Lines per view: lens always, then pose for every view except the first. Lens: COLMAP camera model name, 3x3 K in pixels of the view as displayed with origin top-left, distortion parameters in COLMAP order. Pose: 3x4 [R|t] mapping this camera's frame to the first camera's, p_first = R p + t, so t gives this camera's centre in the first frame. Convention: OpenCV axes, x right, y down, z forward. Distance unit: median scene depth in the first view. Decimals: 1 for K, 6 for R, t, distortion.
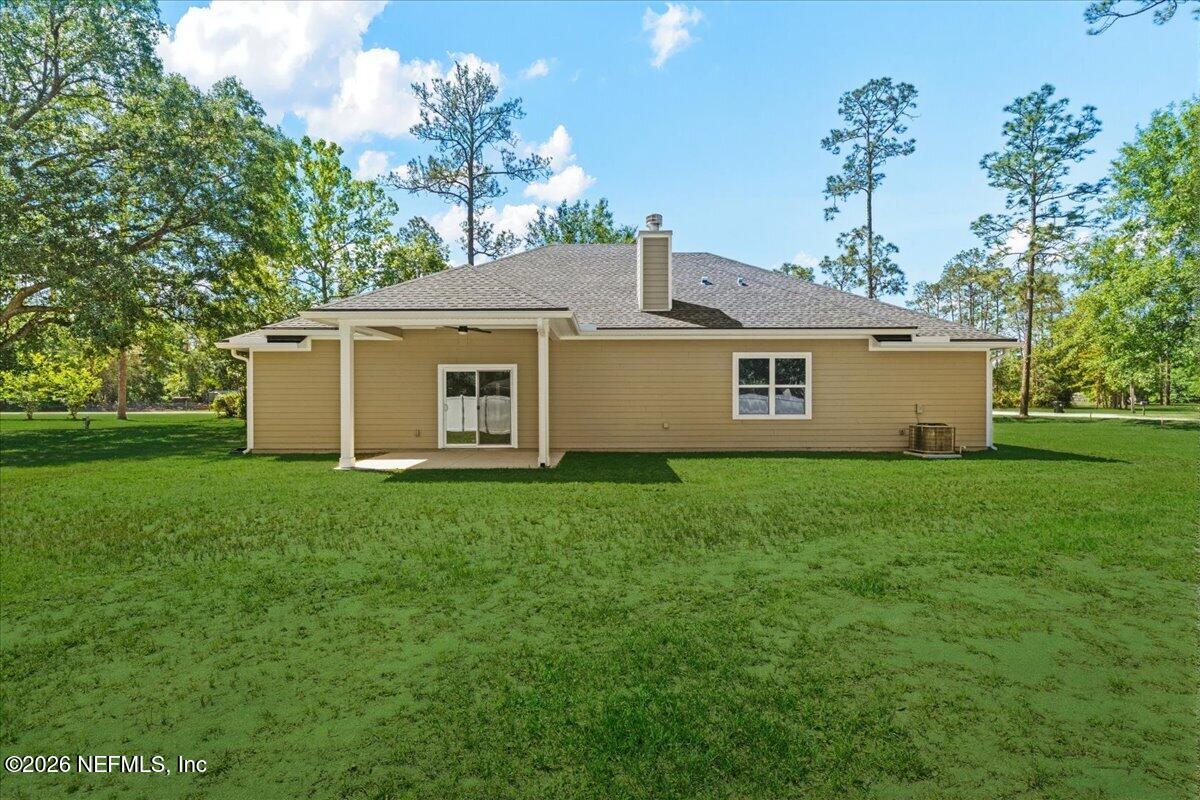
lens RADIAL K [[577.2, 0, 599.7], [0, 577.2, 395.6], [0, 0, 1]] dist [-0.000623, -0.000353]
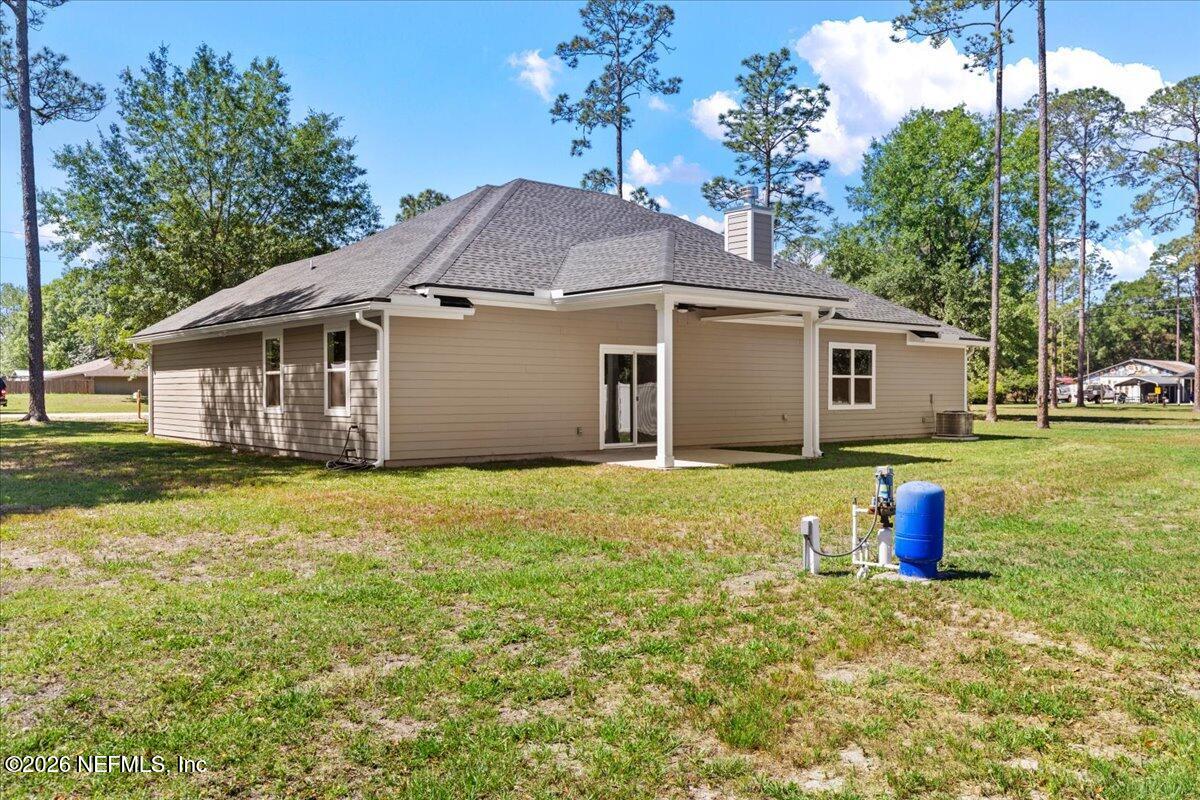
lens RADIAL K [[940.1, 0, 604.0], [0, 940.1, 404.5], [0, 0, 1]] dist [0.002774, -0.005350]
pose [[0.782071, -0.006355, 0.623157, -0.416843], [-0.008116, 0.999759, 0.020381, 0.000964], [-0.623136, -0.020997, 0.781832, -0.006849]]
